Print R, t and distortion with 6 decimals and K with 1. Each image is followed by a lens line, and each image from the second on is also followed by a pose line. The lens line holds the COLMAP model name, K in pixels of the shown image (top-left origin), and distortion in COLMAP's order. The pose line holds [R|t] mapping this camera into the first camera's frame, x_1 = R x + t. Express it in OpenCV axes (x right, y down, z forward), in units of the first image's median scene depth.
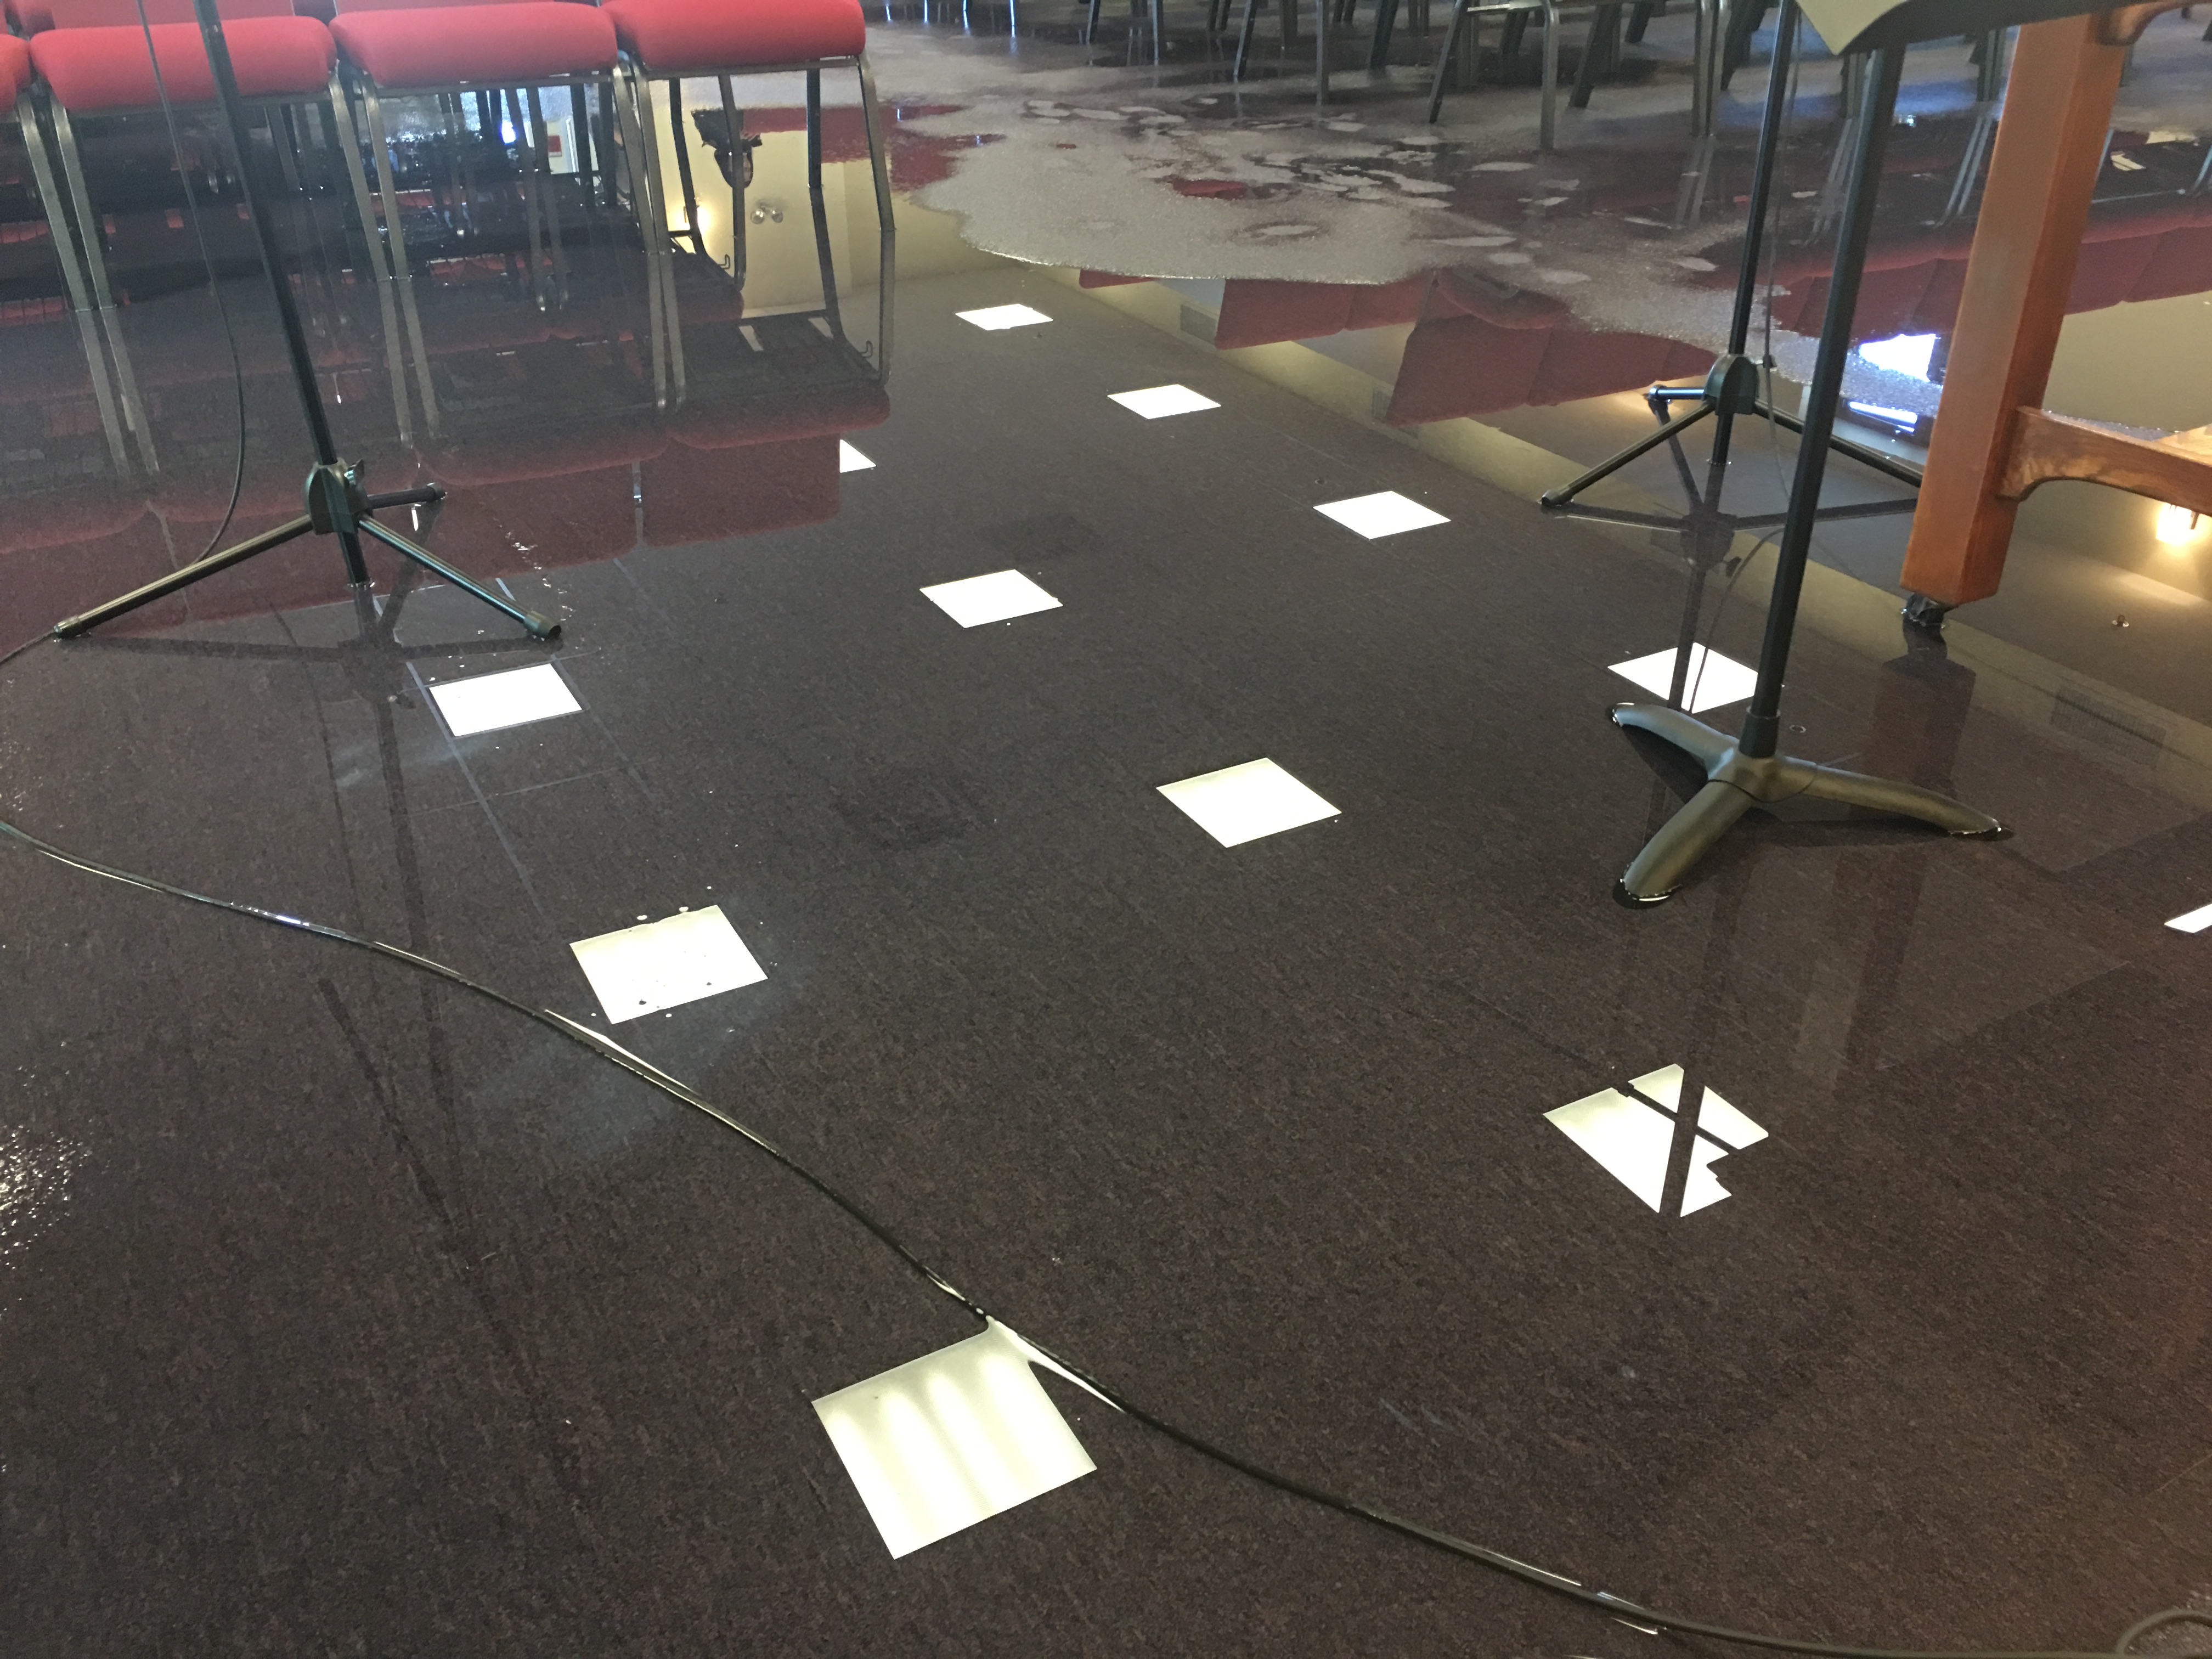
lens RADIAL K [[1854.1, 0, 1101.3], [0, 1854.1, 806.7], [0, 0, 1]] dist [0.083013, -0.105653]
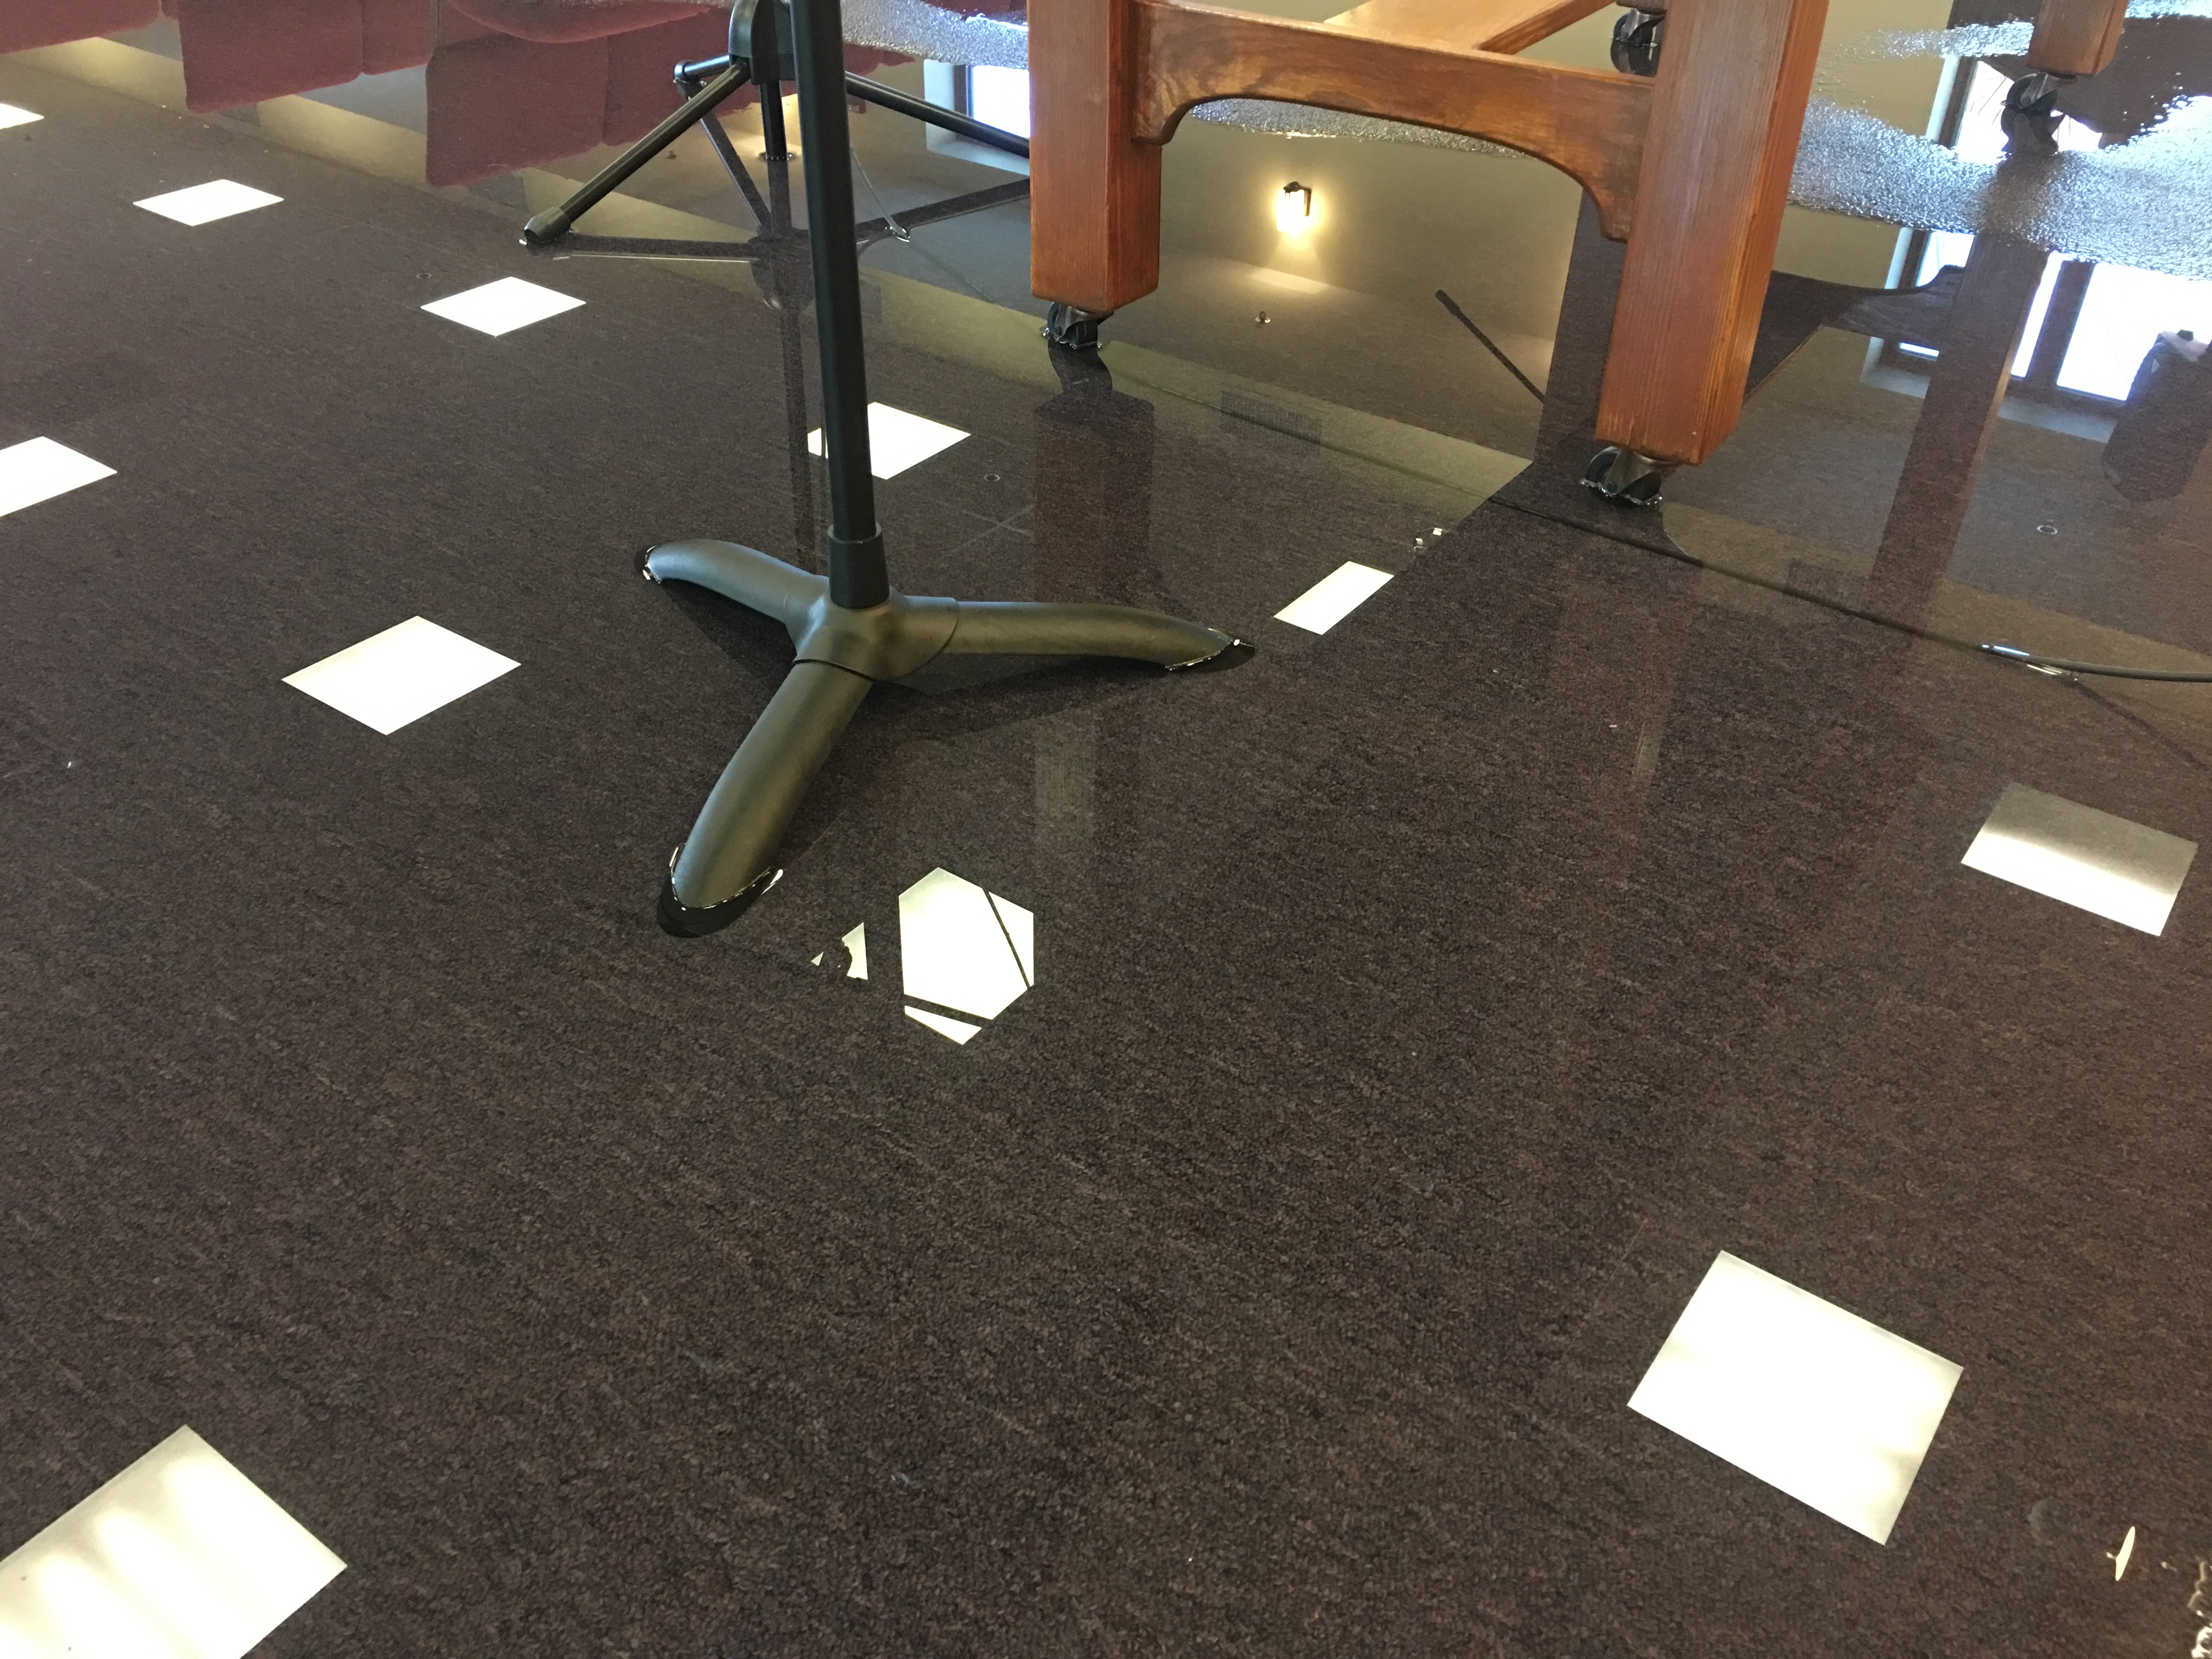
lens RADIAL K [[1857.5, 0, 1099.9], [0, 1857.5, 814.3], [0, 0, 1]] dist [0.070453, -0.081719]
pose [[0.903900, -0.233727, 0.358240, 0.170580], [0.190749, 0.969880, 0.151488, -0.034107], [-0.382857, -0.068596, 0.921258, 0.373634]]
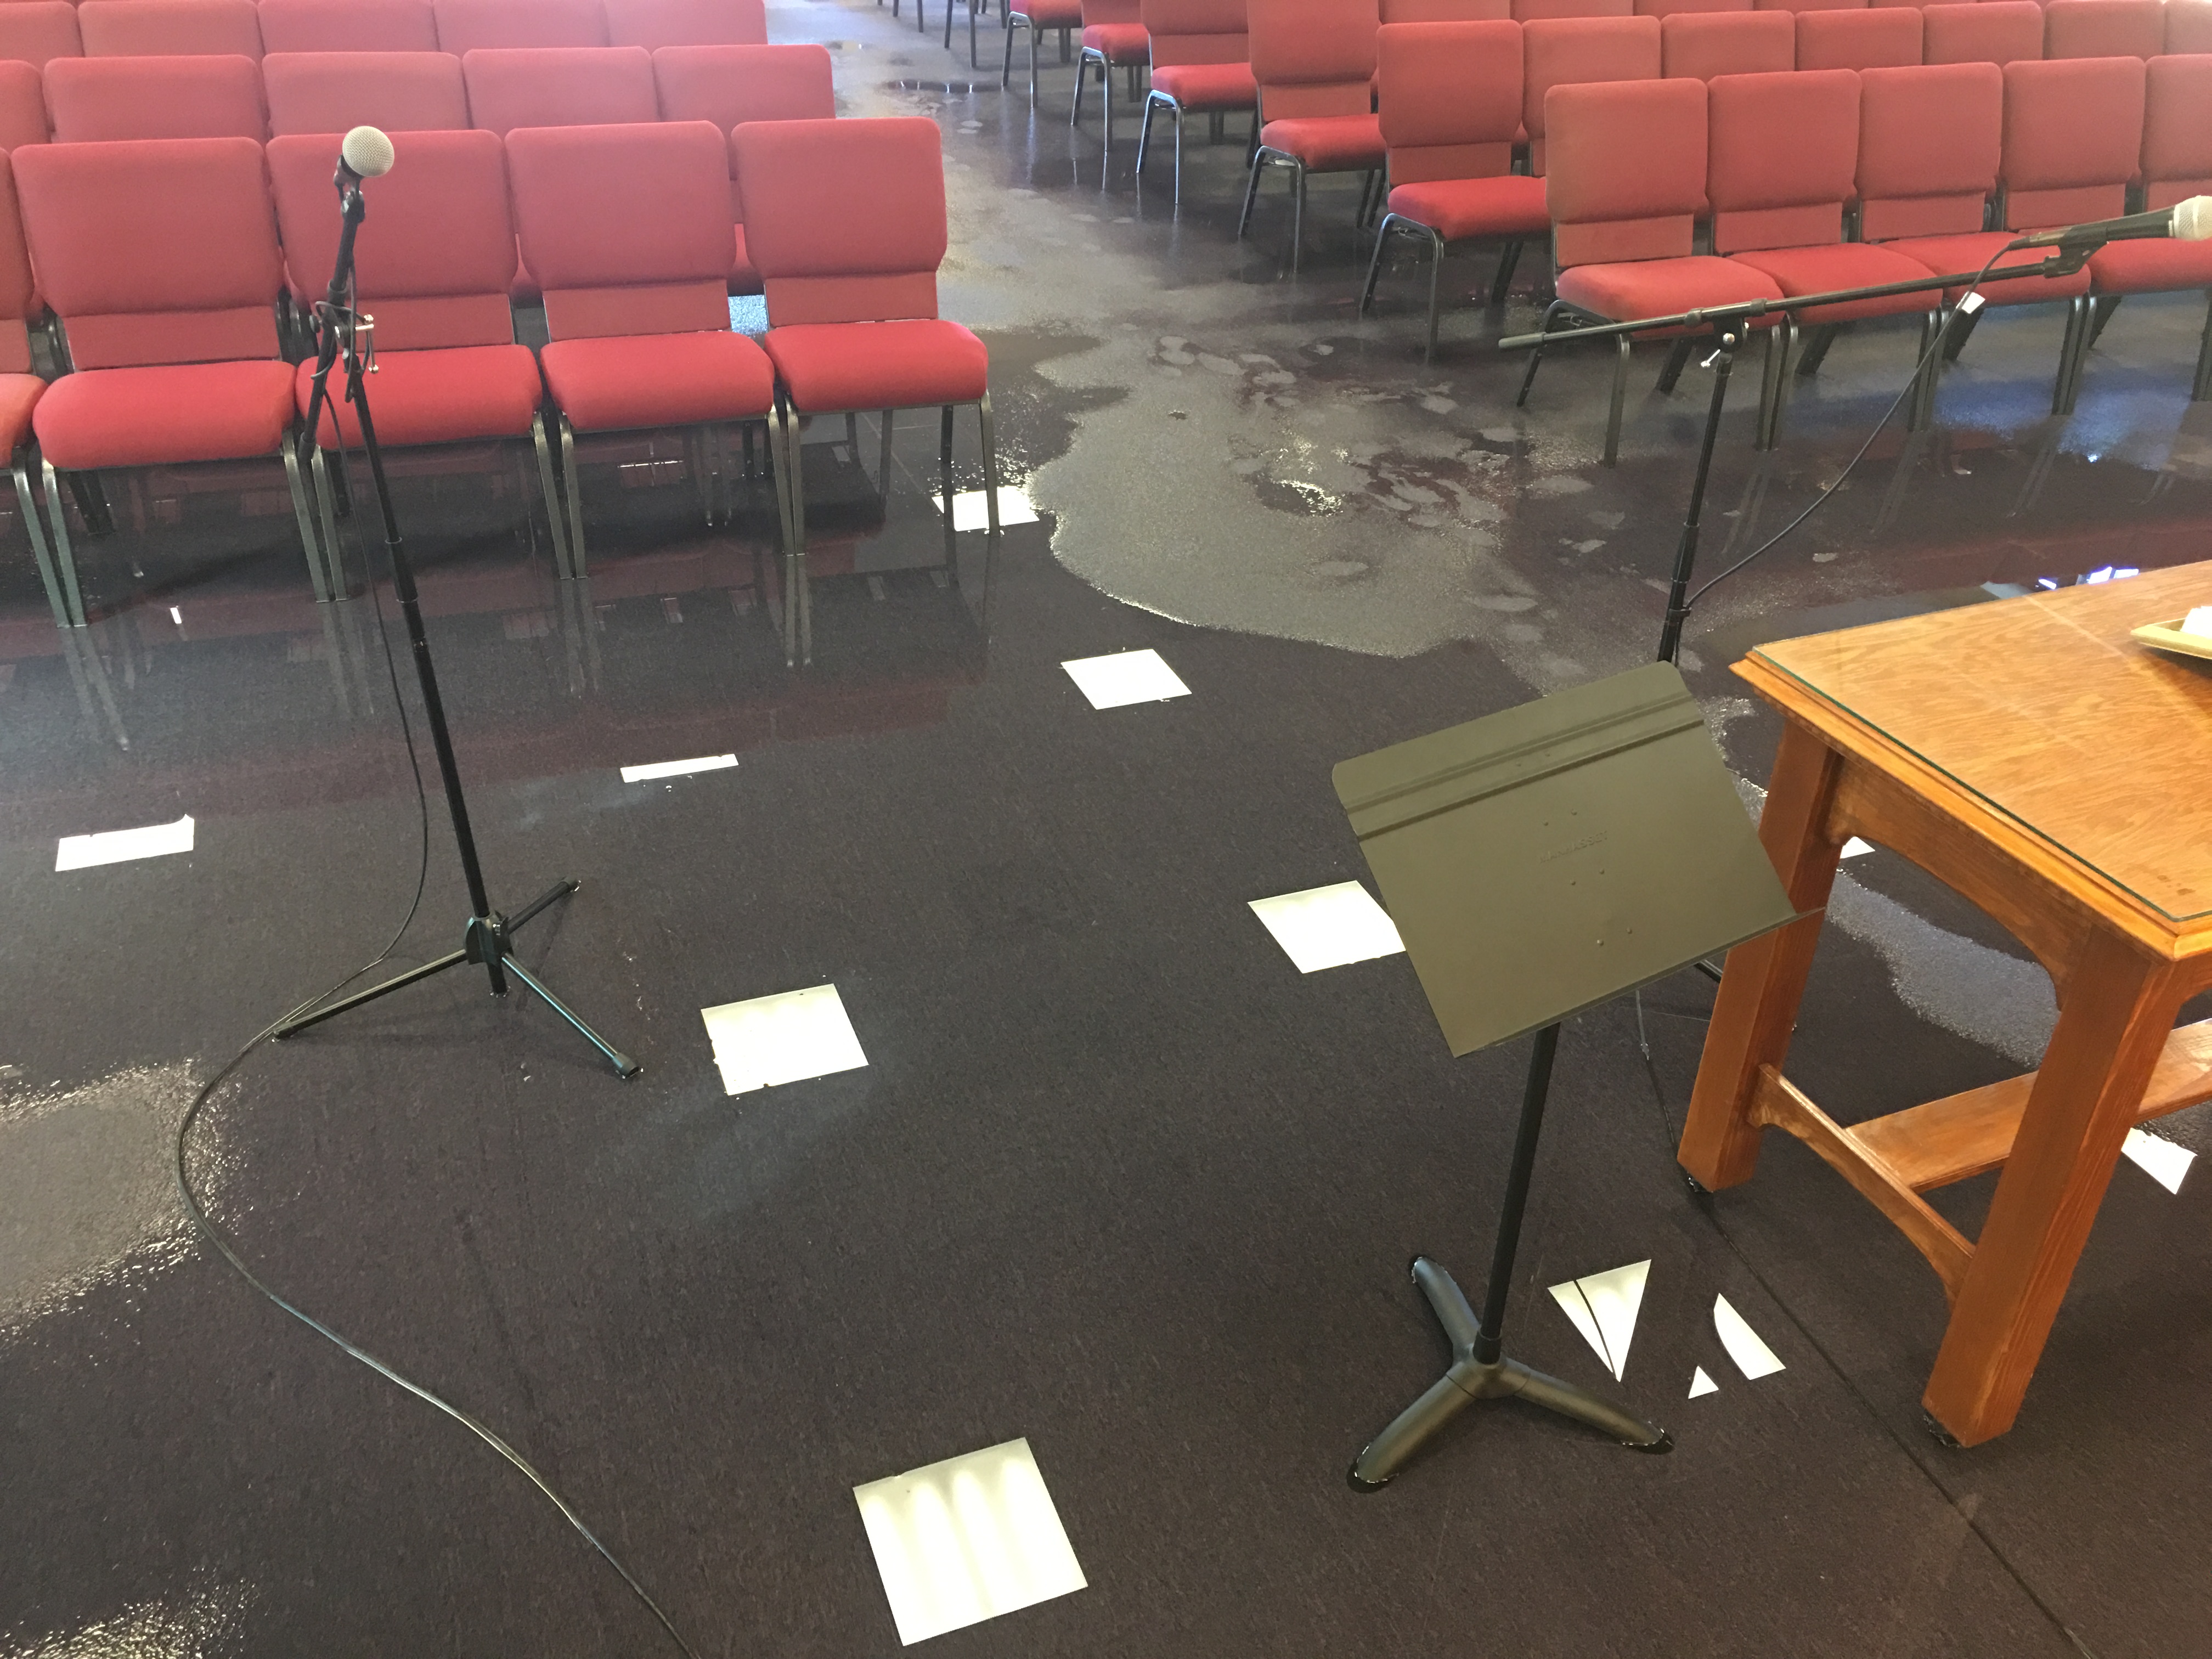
lens RADIAL K [[1857.5, 0, 1099.9], [0, 1857.5, 814.3], [0, 0, 1]] dist [0.070453, -0.081719]
pose [[0.990792, 0.099277, -0.092056, 0.147189], [-0.094934, 0.994205, 0.050431, -0.403654], [0.096530, -0.041227, 0.994476, -0.291117]]
